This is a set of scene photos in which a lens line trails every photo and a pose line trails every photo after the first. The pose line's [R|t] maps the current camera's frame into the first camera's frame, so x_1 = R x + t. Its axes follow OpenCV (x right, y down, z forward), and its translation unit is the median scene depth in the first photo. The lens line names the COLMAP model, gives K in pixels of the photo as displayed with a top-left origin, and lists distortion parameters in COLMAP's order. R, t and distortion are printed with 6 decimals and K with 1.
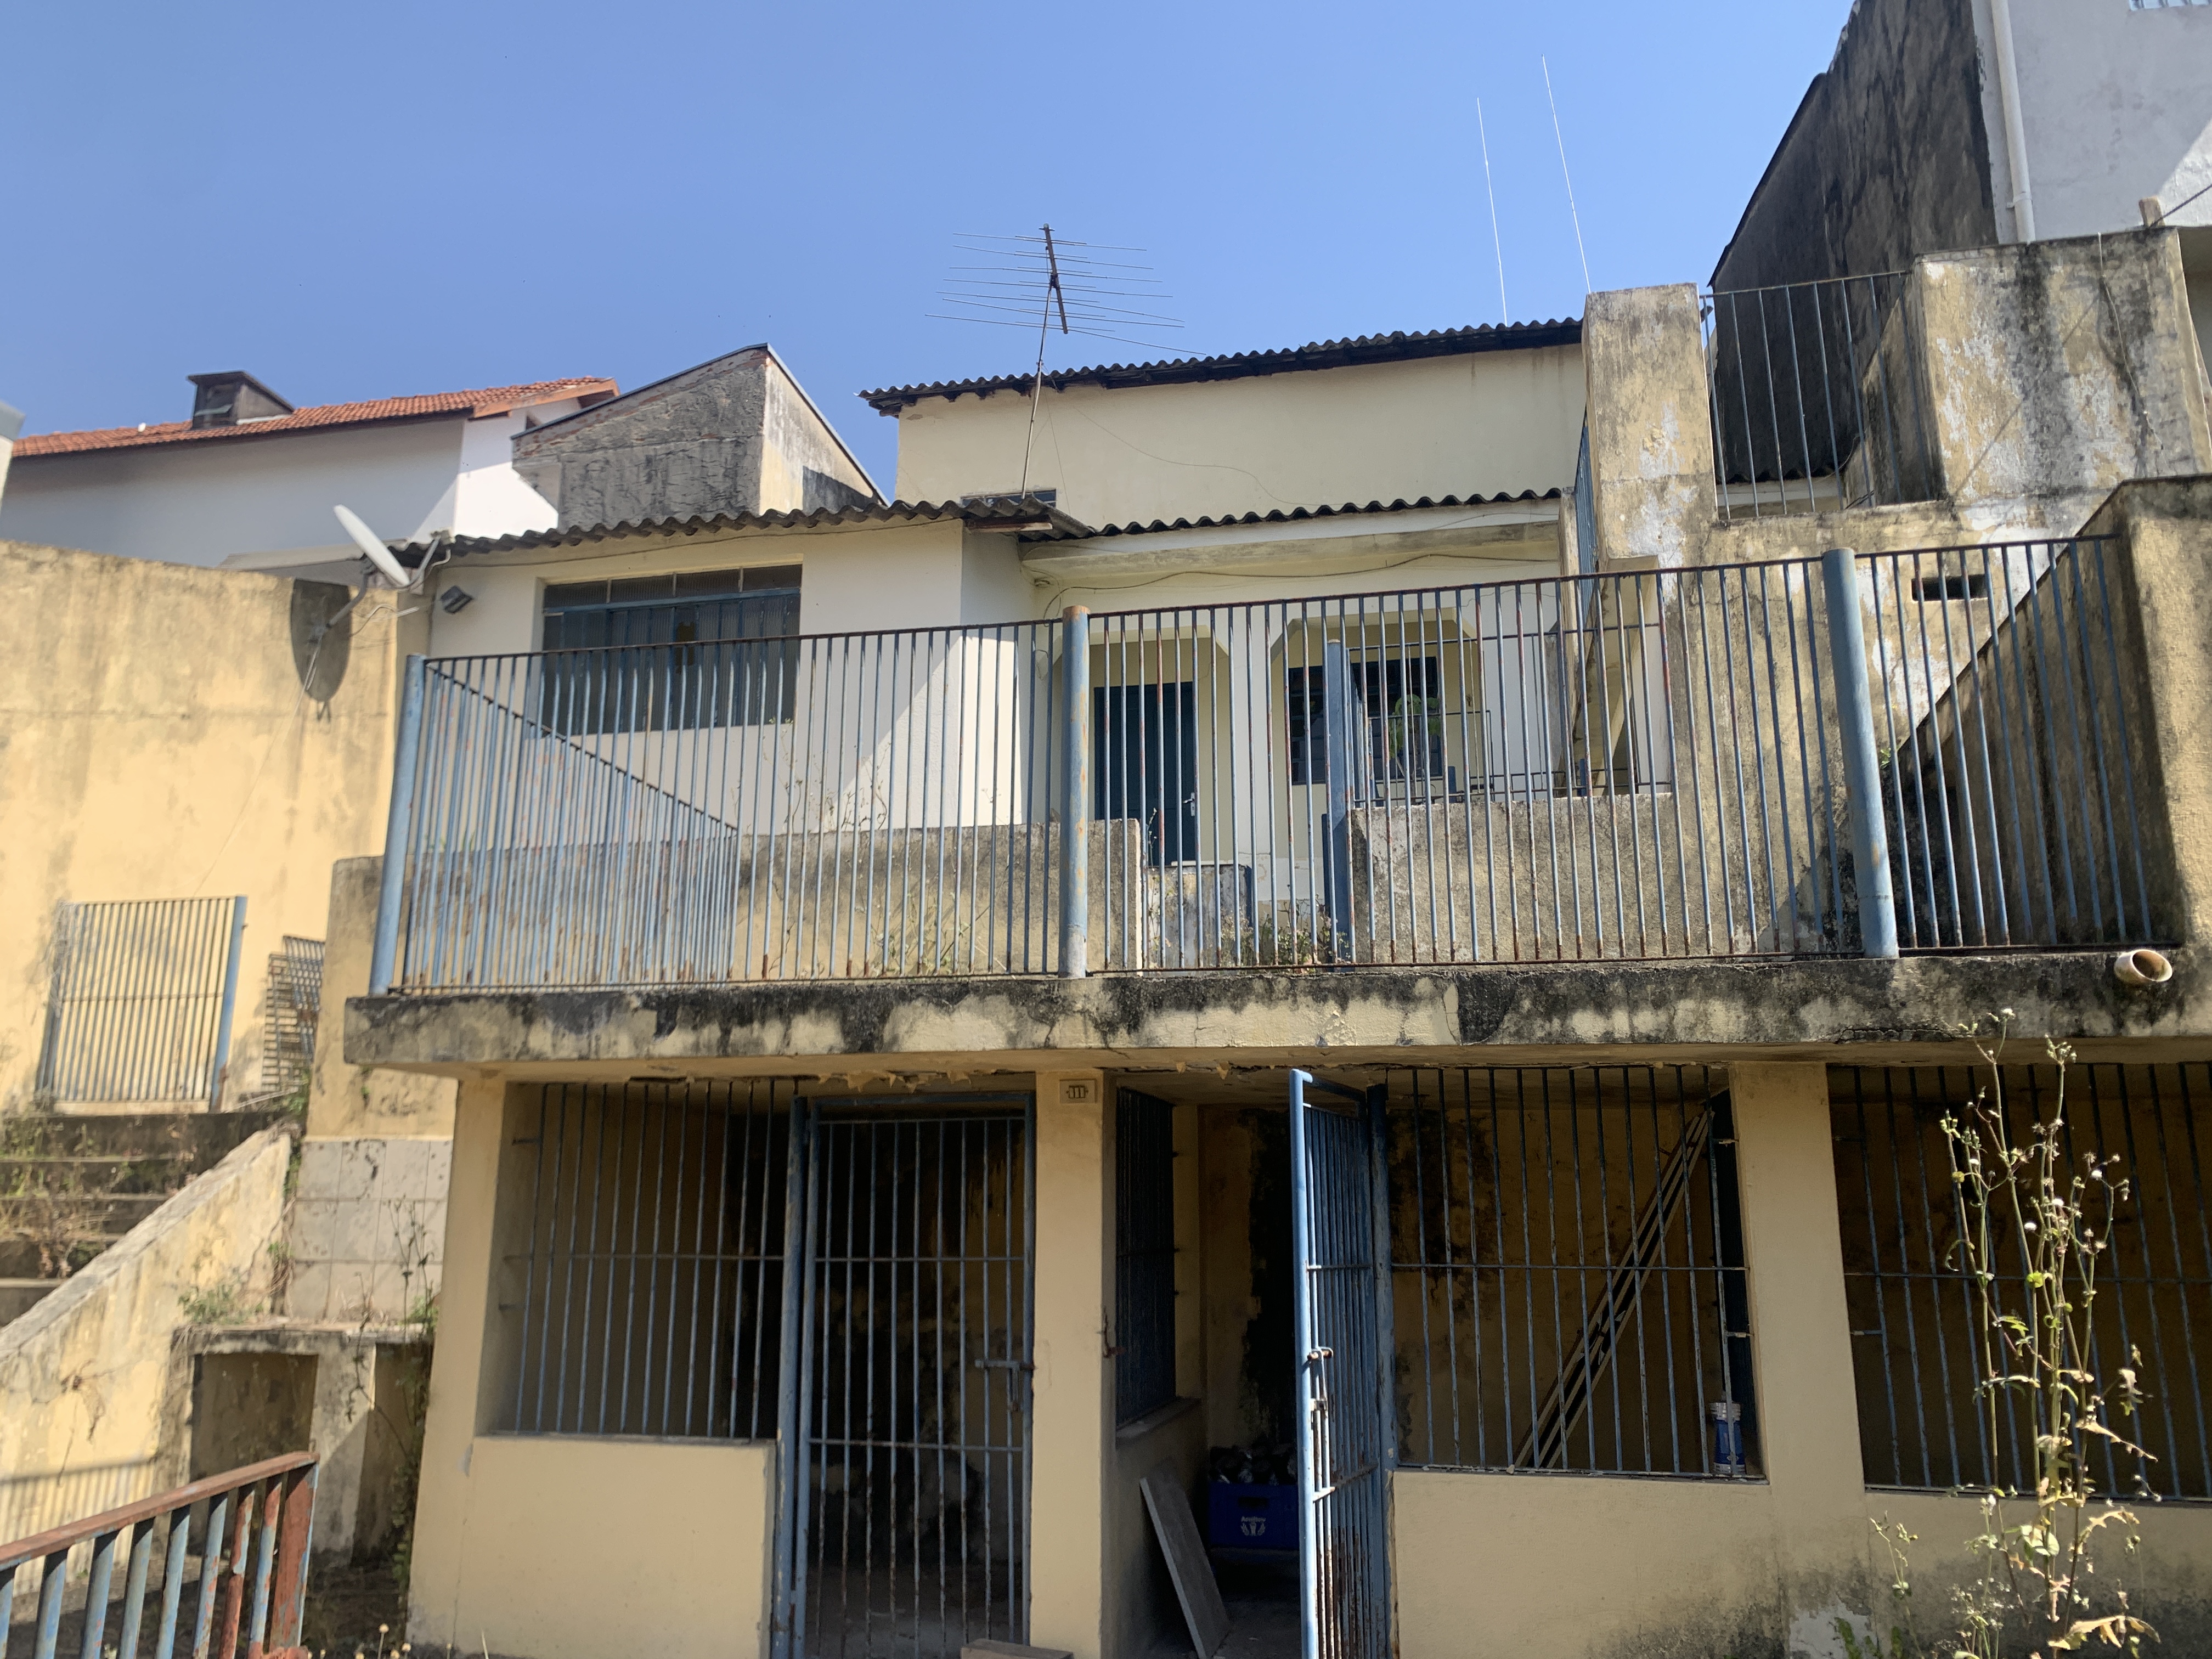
lens RADIAL K [[1650.7, 0, 1048.1], [0, 1650.7, 831.8], [0, 0, 1]] dist [0.082453, -0.196877]
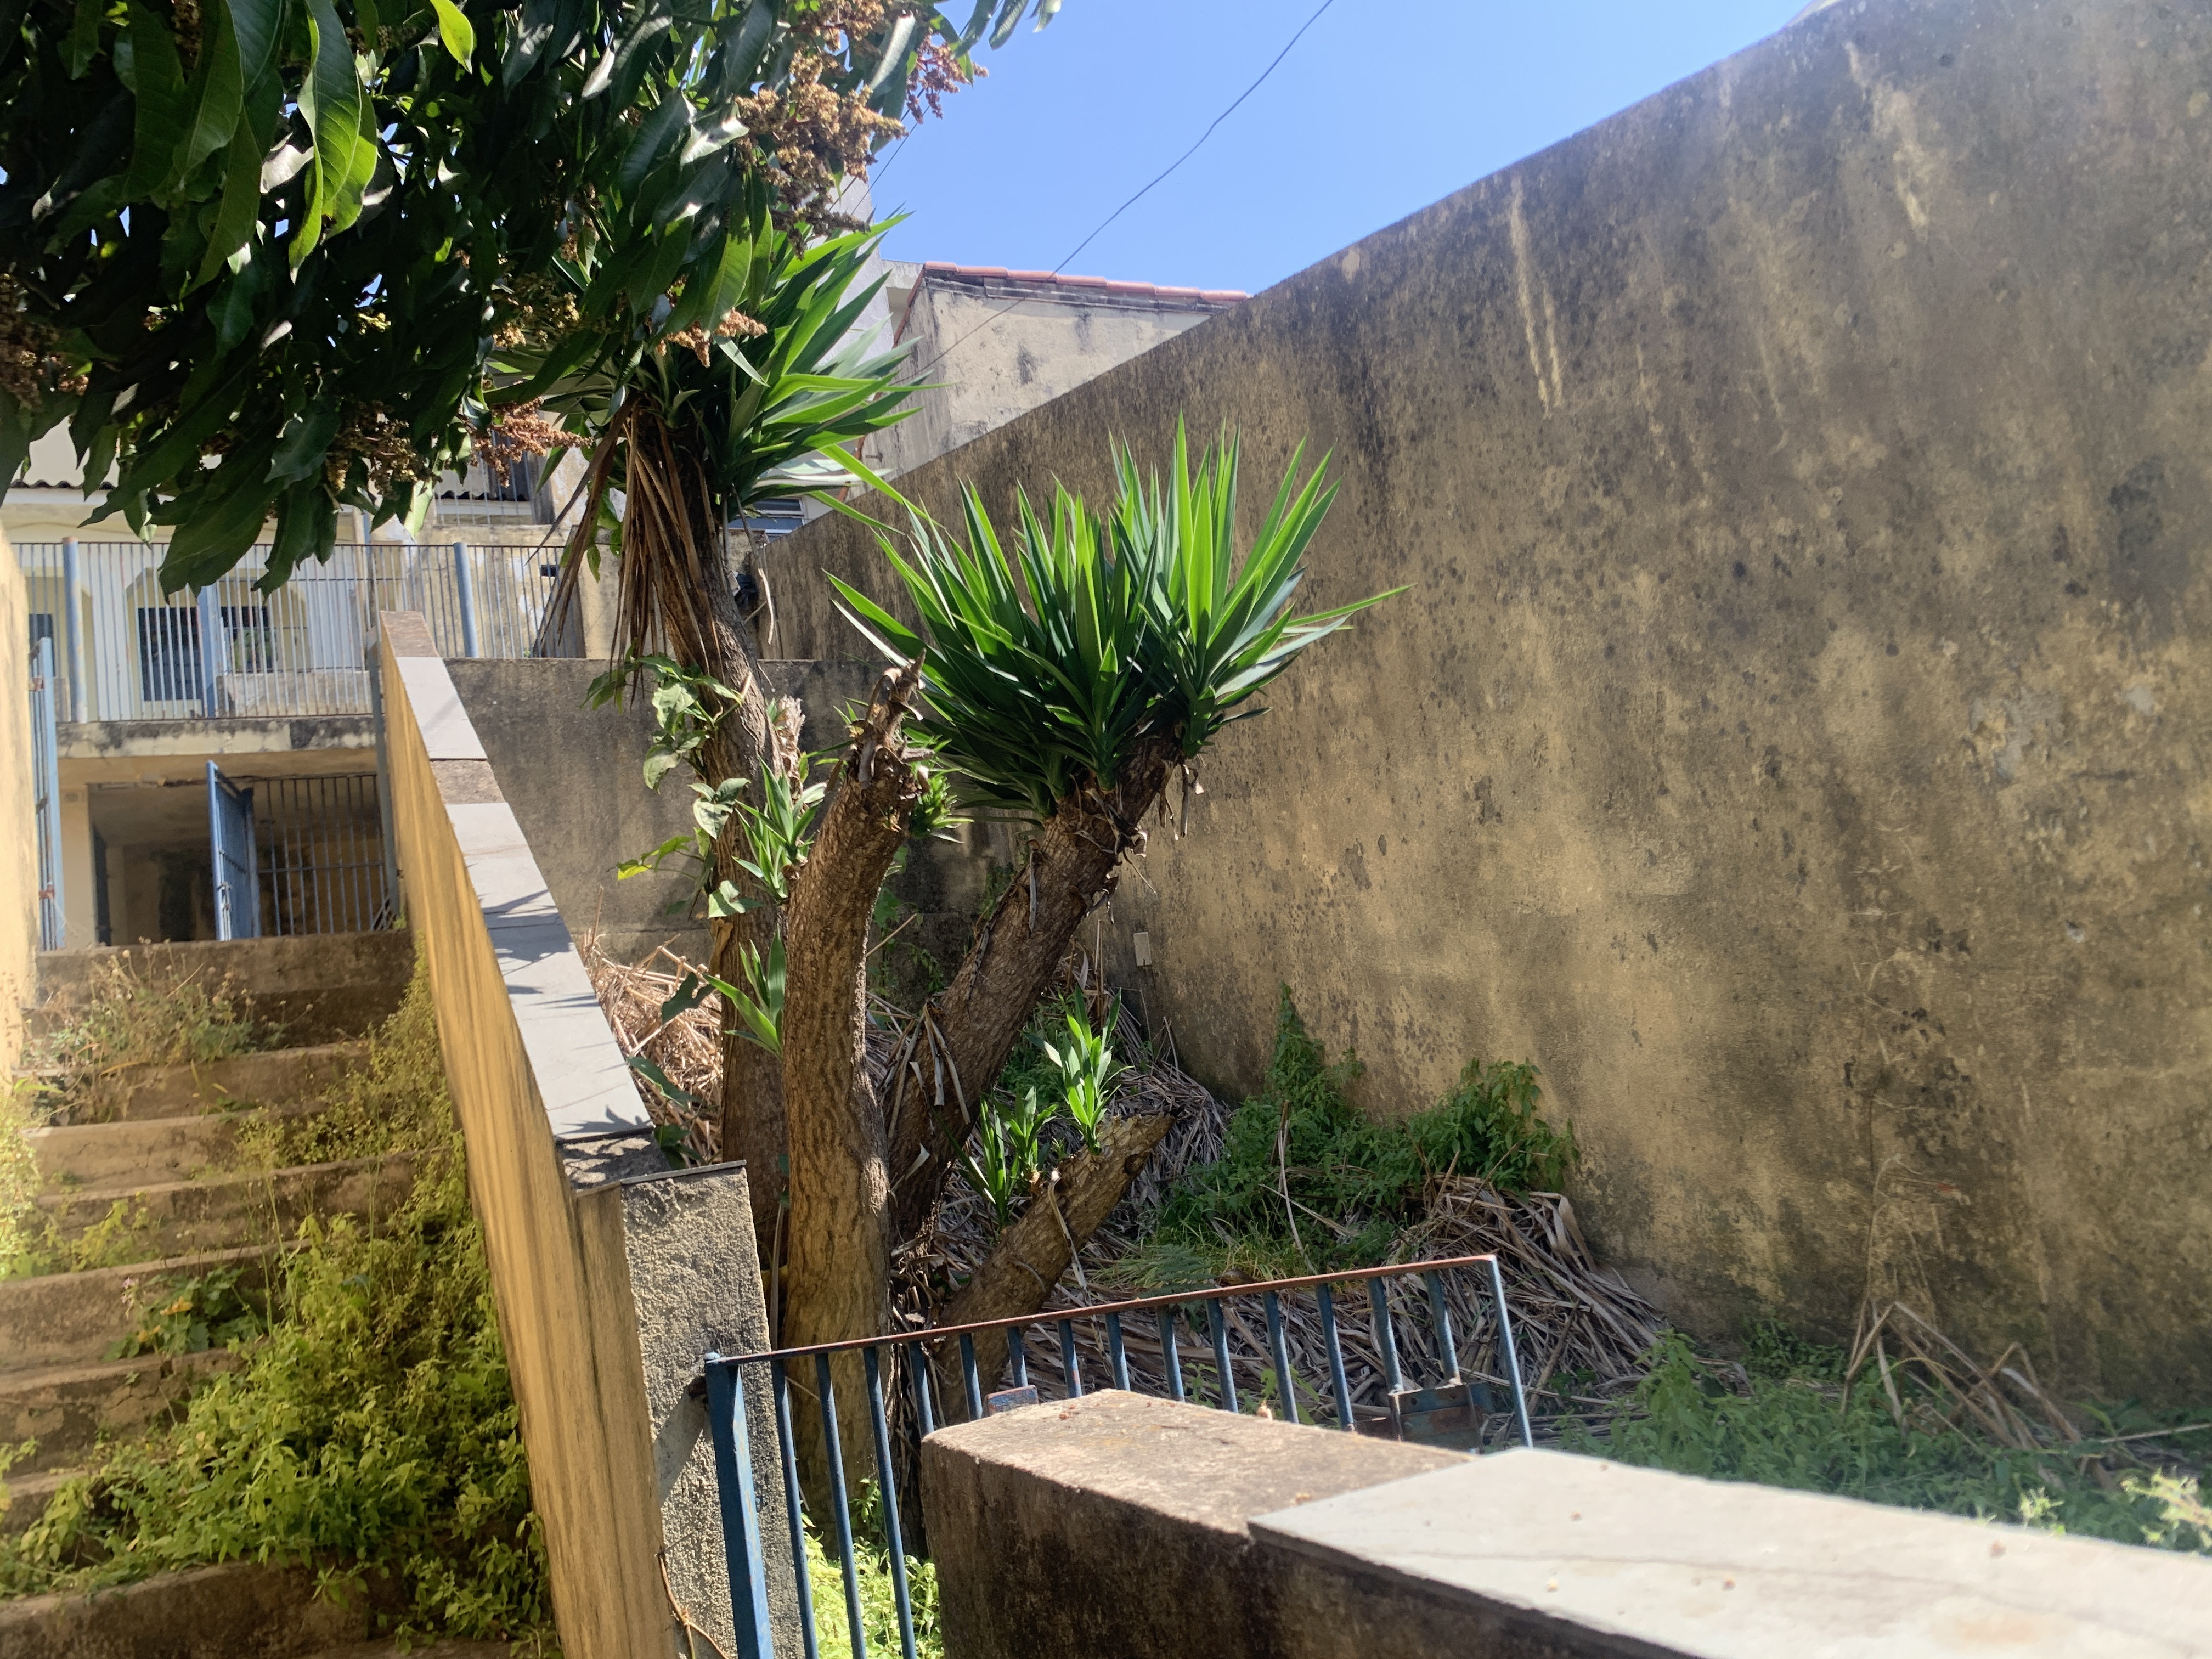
lens RADIAL K [[1664.6, 0, 1106.0], [0, 1664.6, 829.5], [0, 0, 1]] dist [0.003923, 0.001691]
pose [[0.766583, -0.019411, 0.641852, -0.078148], [0.016920, 0.999807, 0.010029, 0.051314], [-0.641923, 0.003172, 0.766763, -0.315507]]
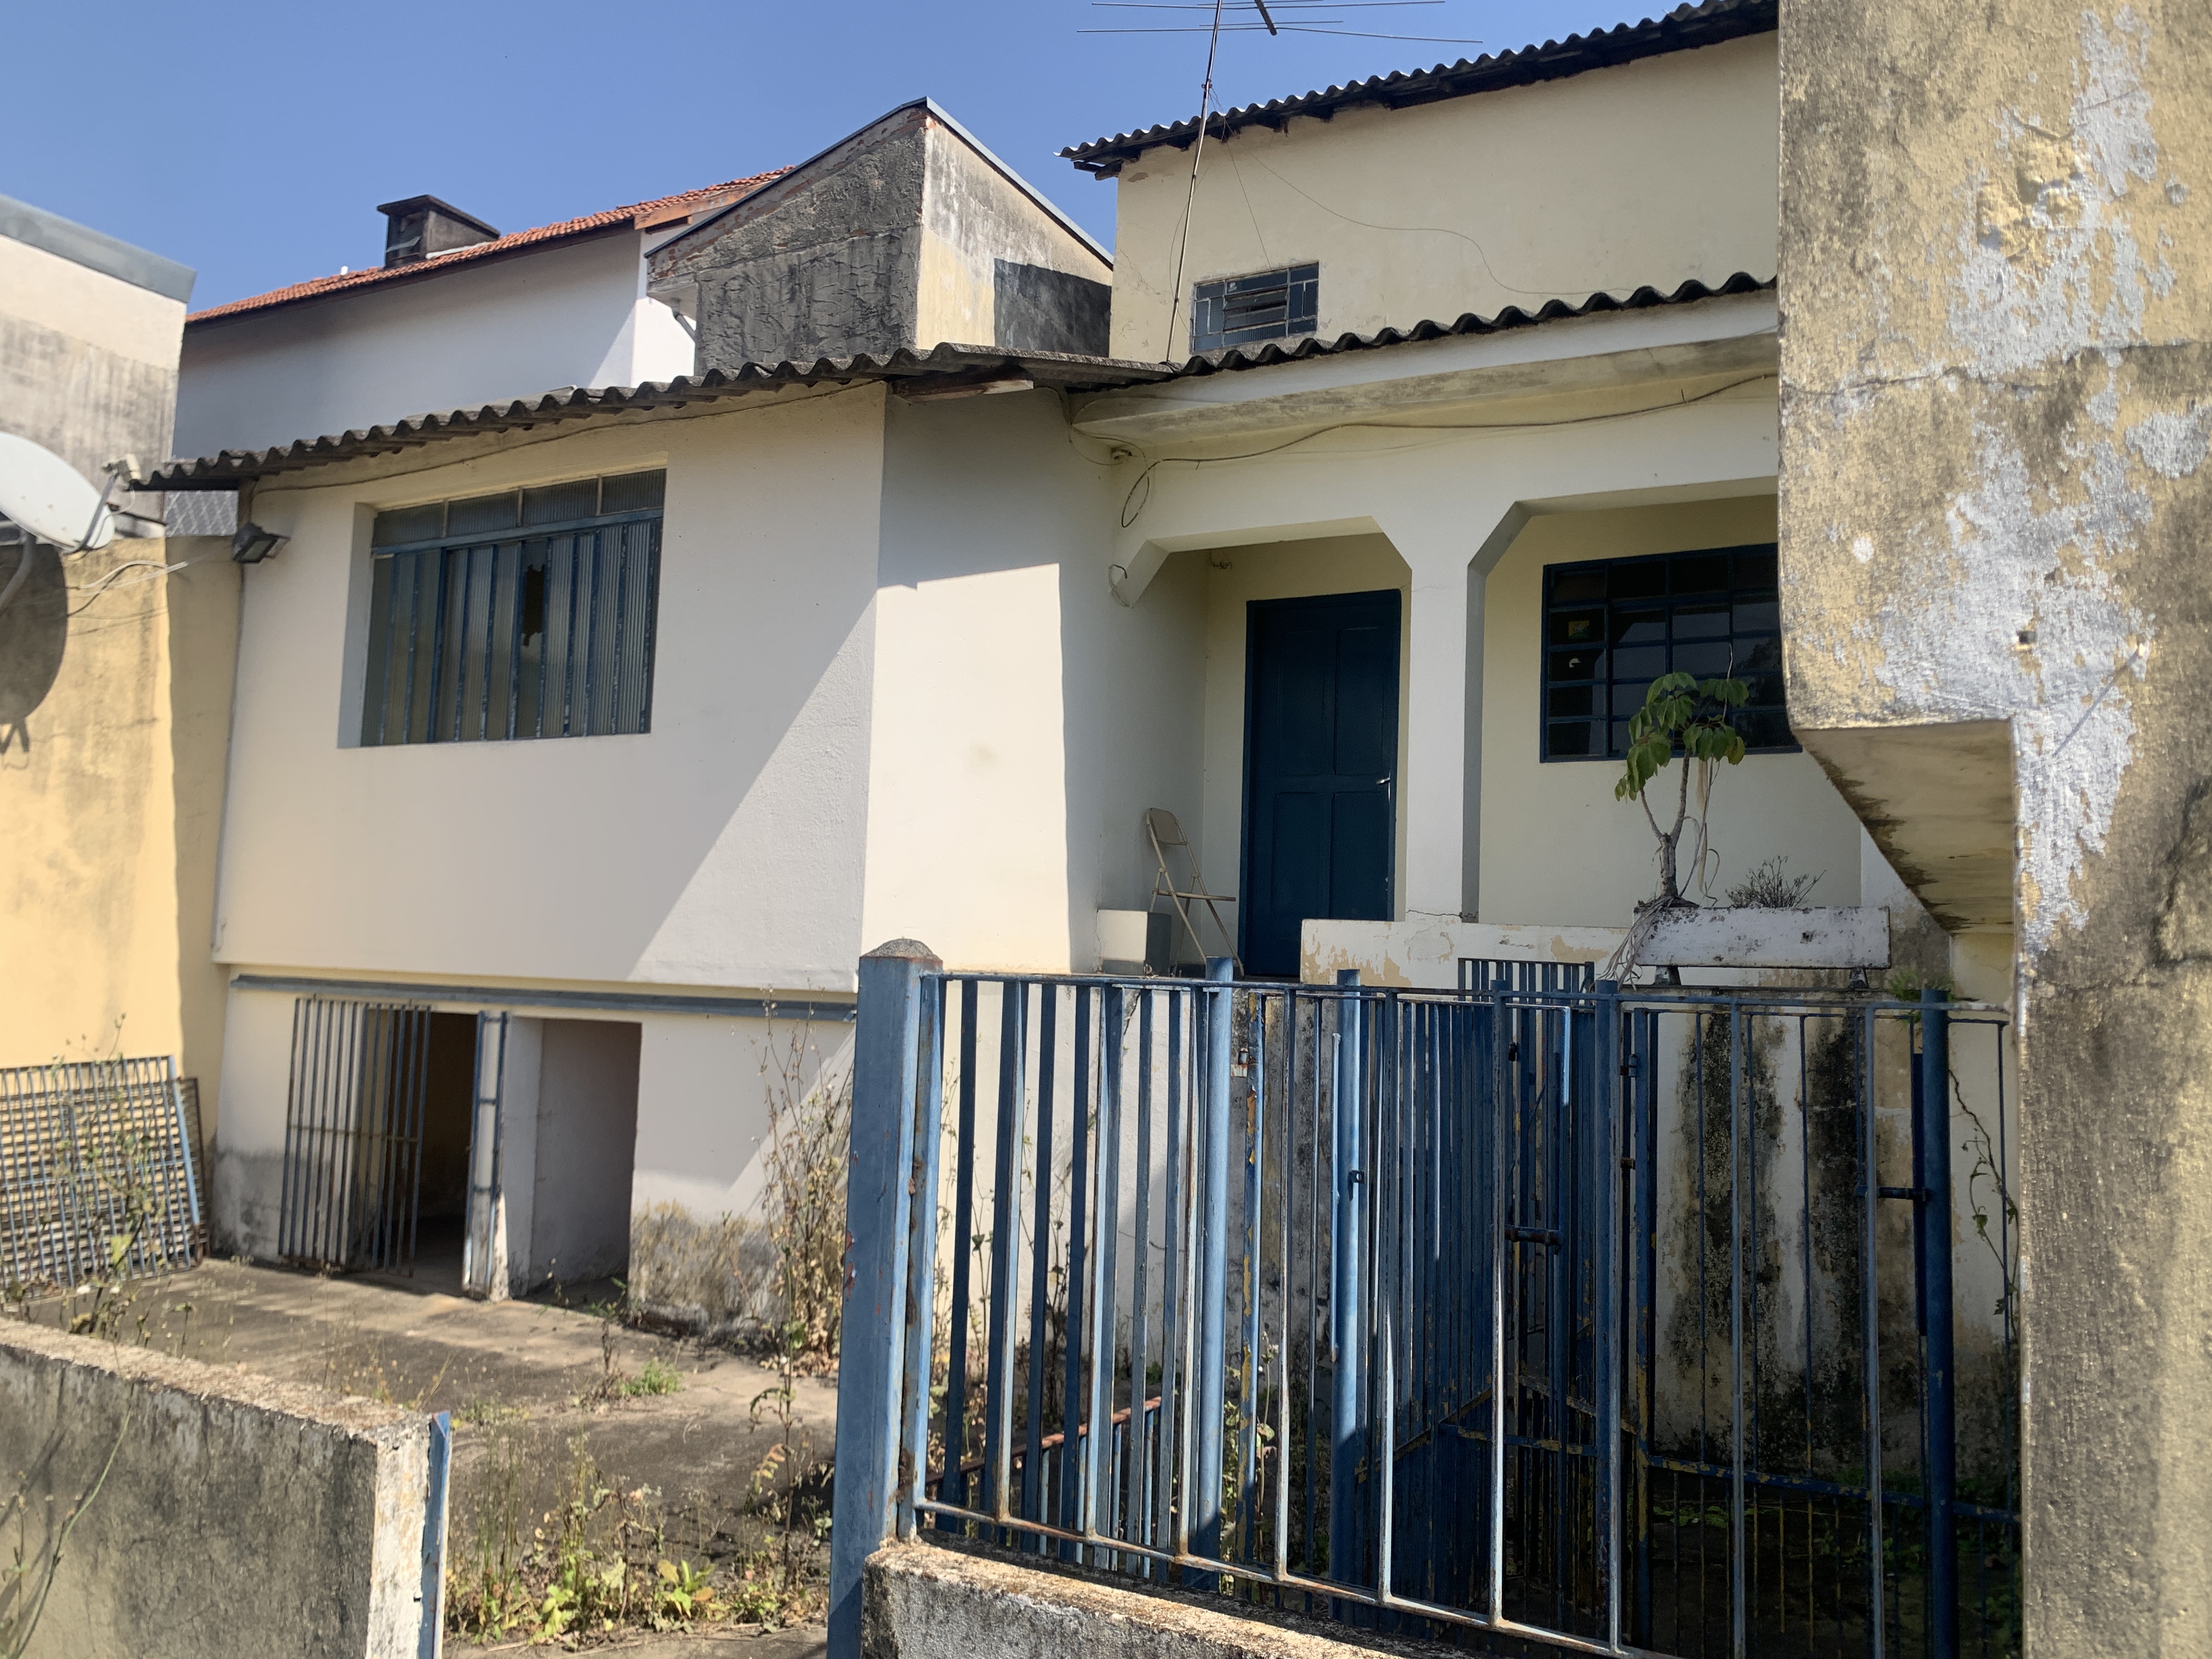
lens RADIAL K [[1664.6, 0, 1106.0], [0, 1664.6, 829.5], [0, 0, 1]] dist [0.003923, 0.001691]
pose [[0.966728, 0.001783, -0.255799, 0.105597], [0.033314, 0.990582, 0.132808, -0.064532], [0.253626, -0.136911, 0.957564, 0.258861]]
